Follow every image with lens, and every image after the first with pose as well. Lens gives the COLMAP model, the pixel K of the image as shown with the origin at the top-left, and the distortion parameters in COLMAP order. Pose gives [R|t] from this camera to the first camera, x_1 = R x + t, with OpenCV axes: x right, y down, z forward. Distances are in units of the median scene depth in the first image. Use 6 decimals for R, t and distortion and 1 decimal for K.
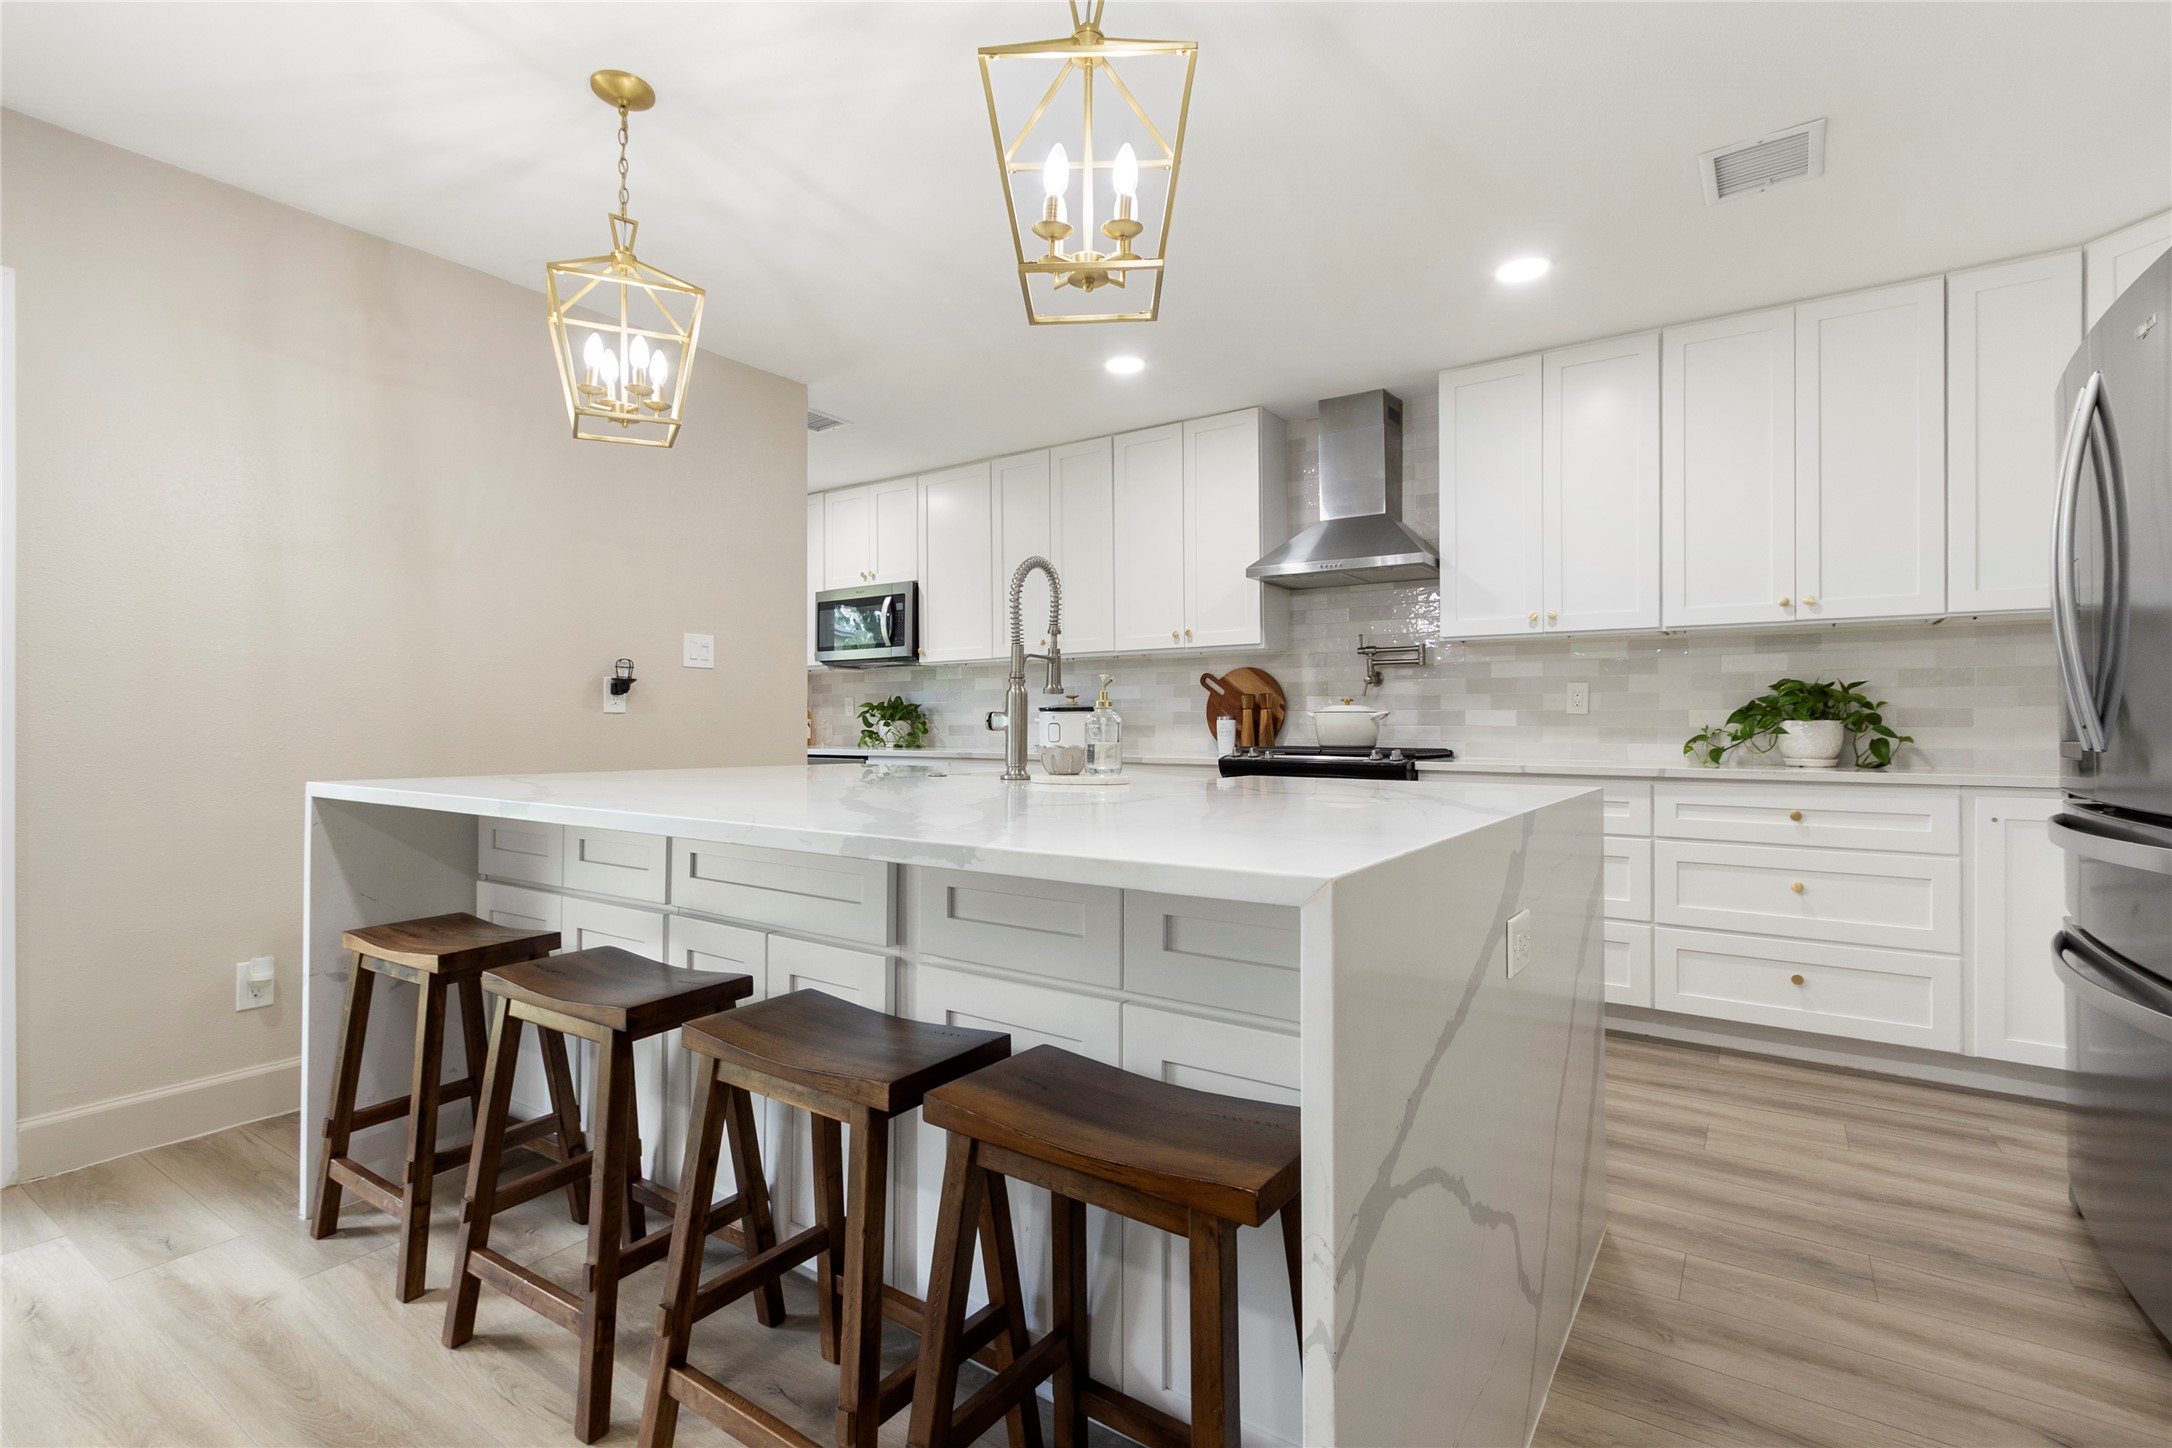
lens RADIAL K [[991.5, 0, 1080.8], [0, 991.5, 715.1], [0, 0, 1]] dist [0.001630, -0.000550]
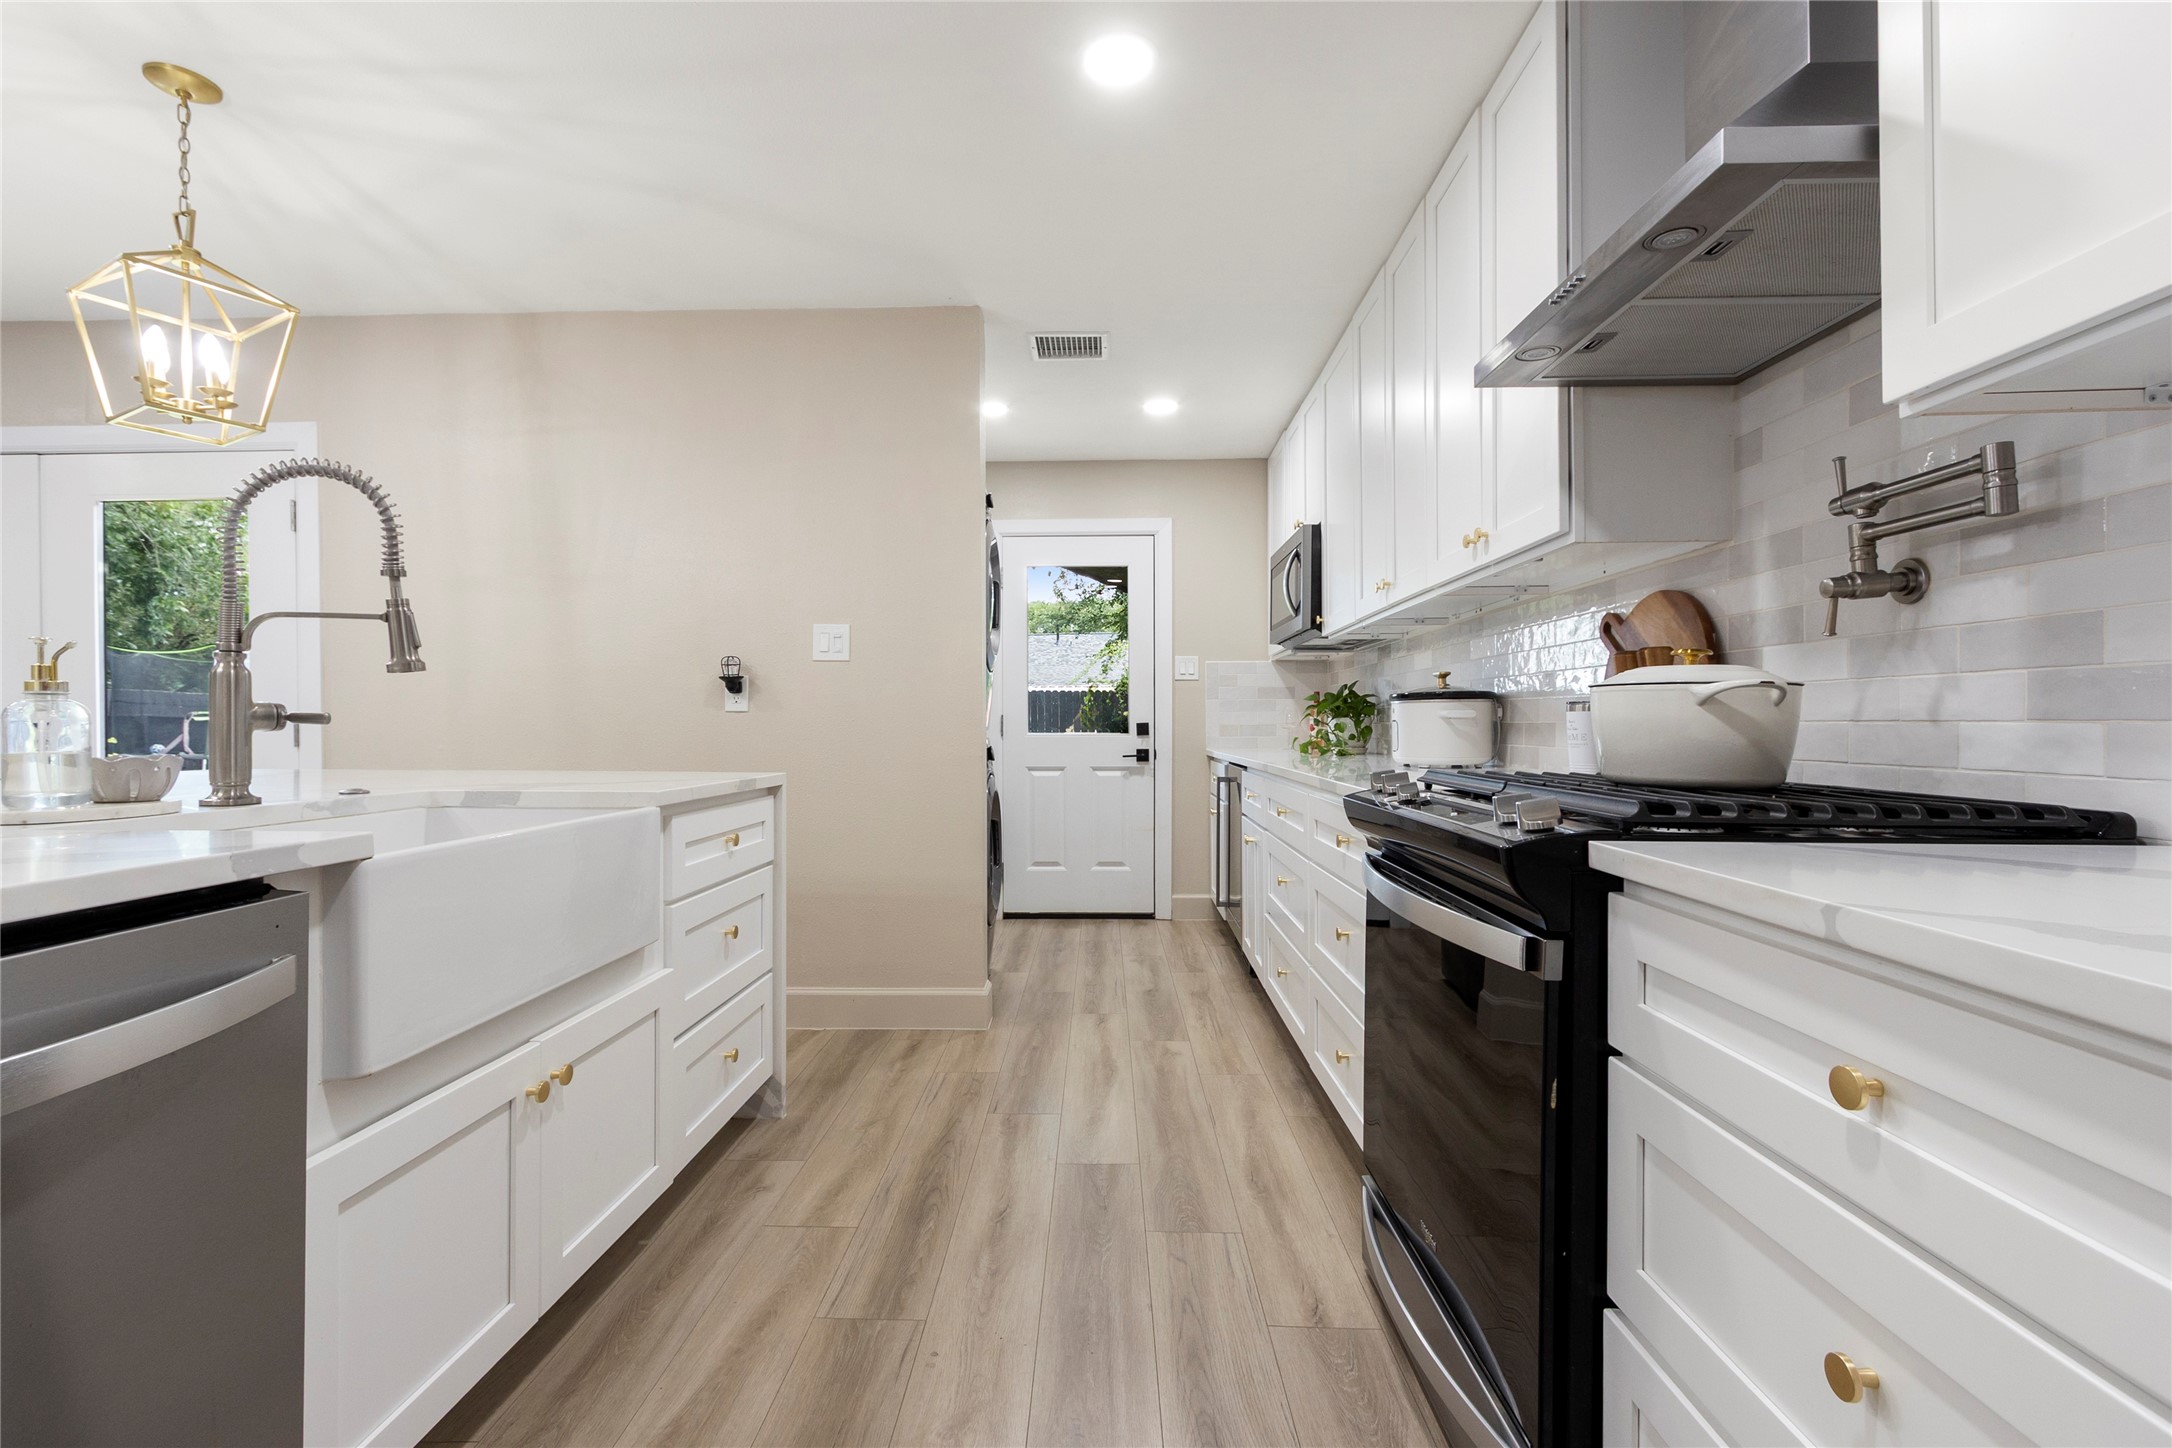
lens RADIAL K [[988.6, 0, 1083.5], [0, 988.6, 718.7], [0, 0, 1]] dist [0.001268, -0.000395]
pose [[0.550246, -0.005478, -0.834984, 0.437727], [0.009786, 0.999952, -0.000112, 0.006754], [0.834945, -0.008110, 0.550274, 0.611823]]
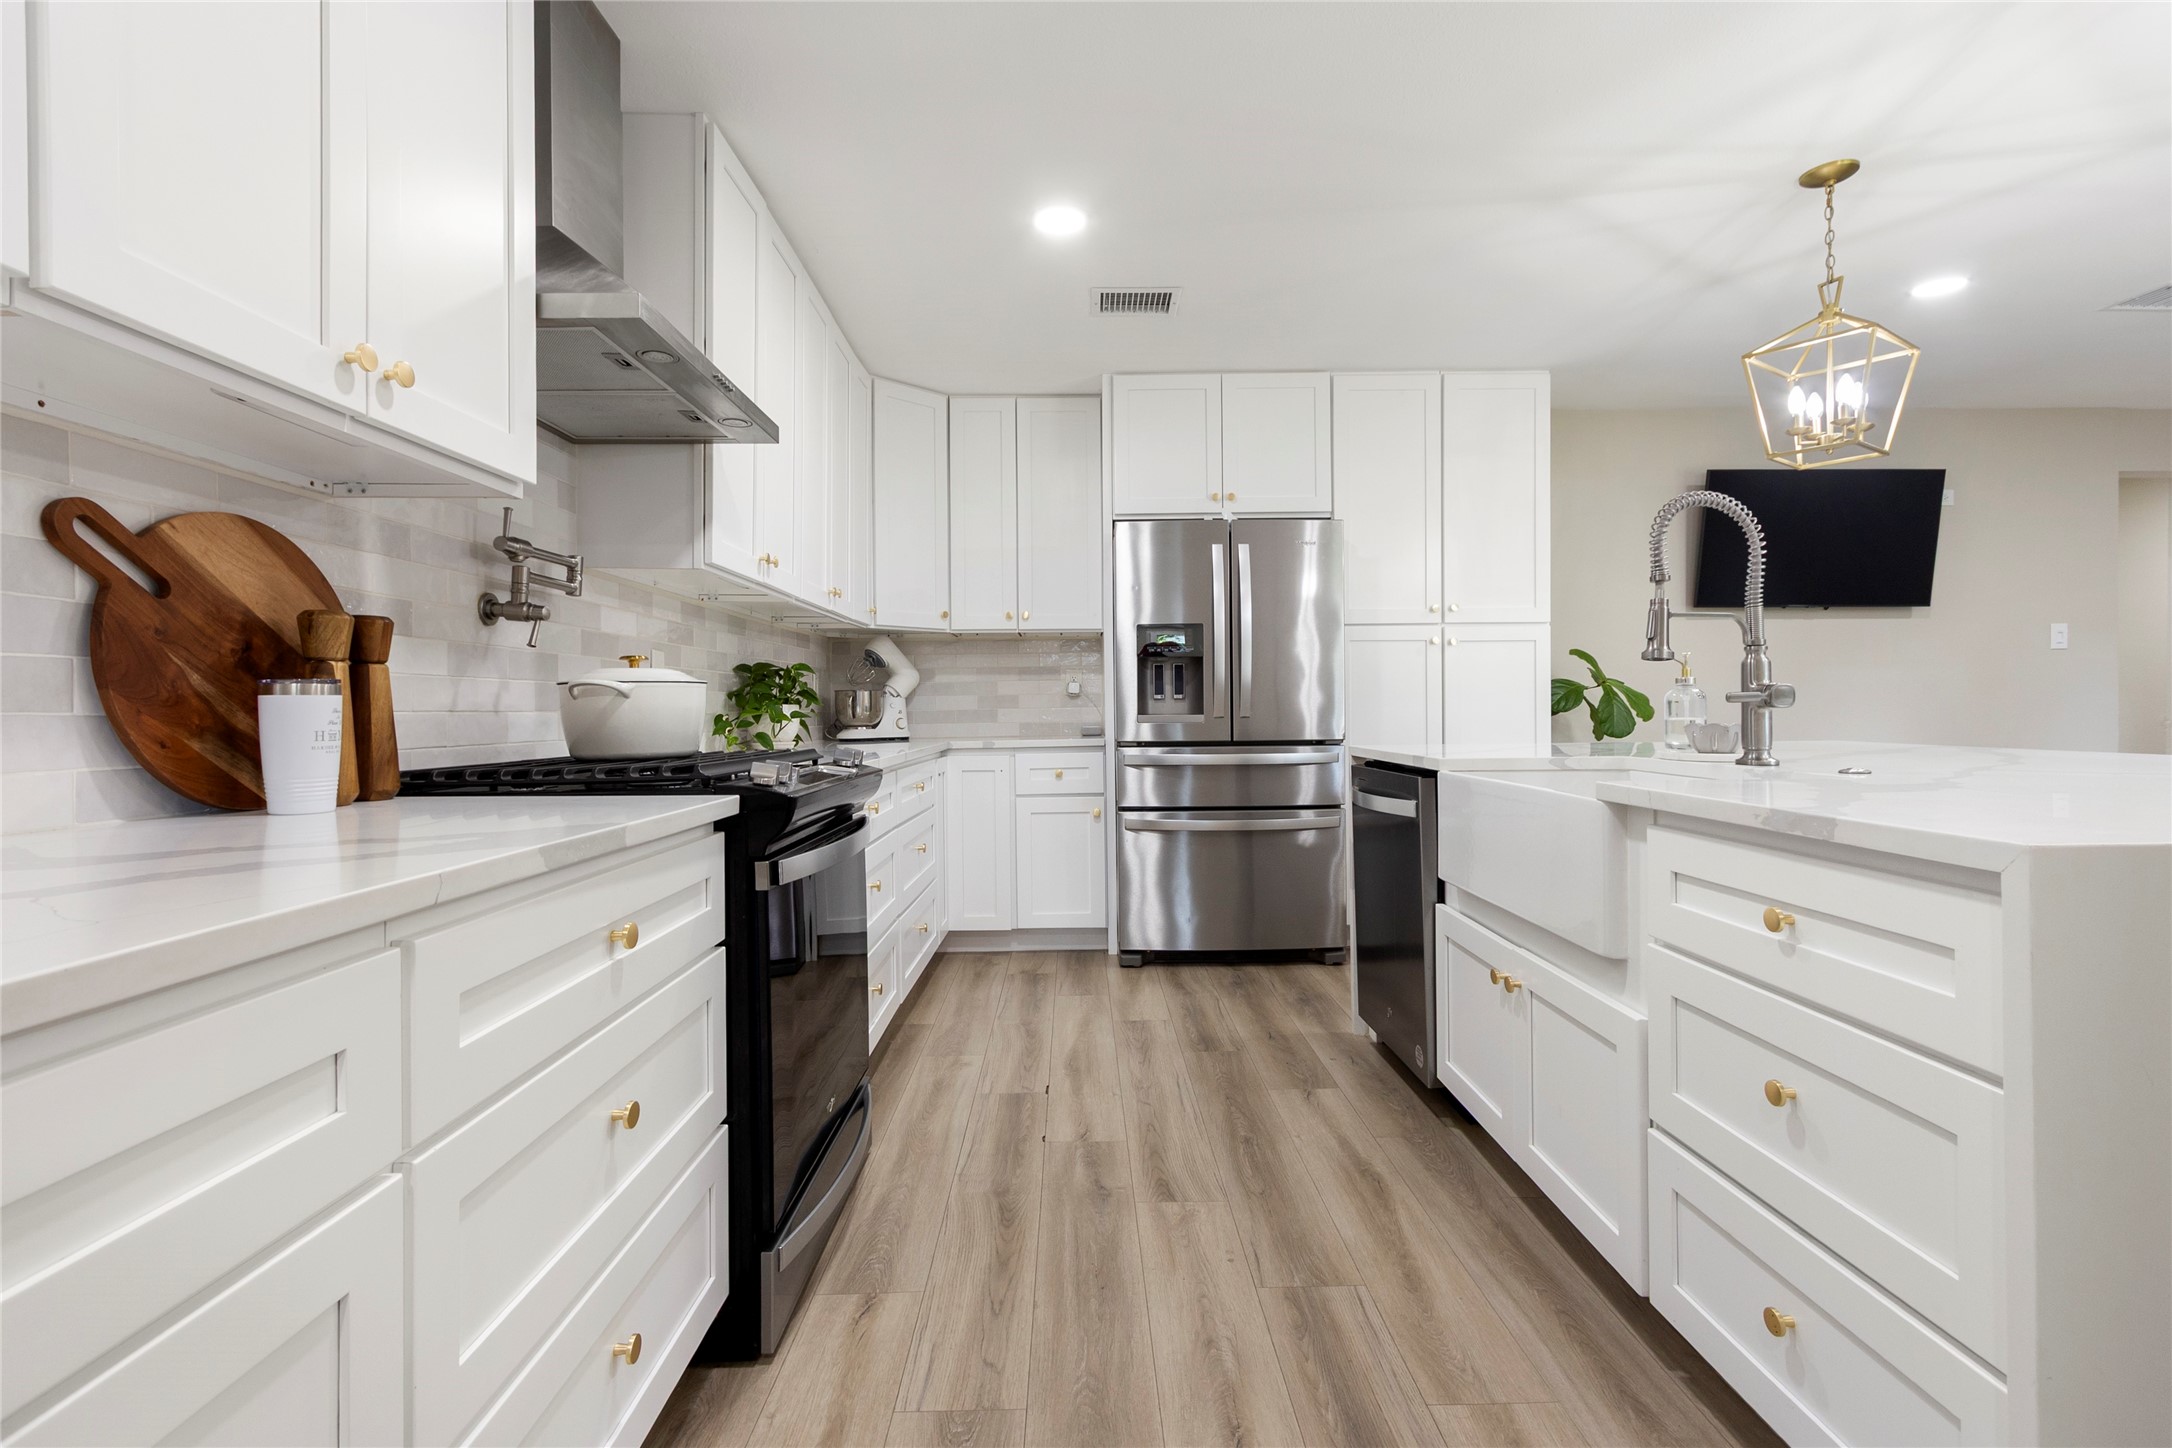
lens RADIAL K [[991.5, 0, 1080.8], [0, 991.5, 715.1], [0, 0, 1]] dist [0.001630, -0.000550]
pose [[-0.572407, -0.002521, 0.819966, -0.235555], [0.000042, 0.999995, 0.003104, 0.010521], [-0.819970, 0.001811, -0.572404, 1.076776]]
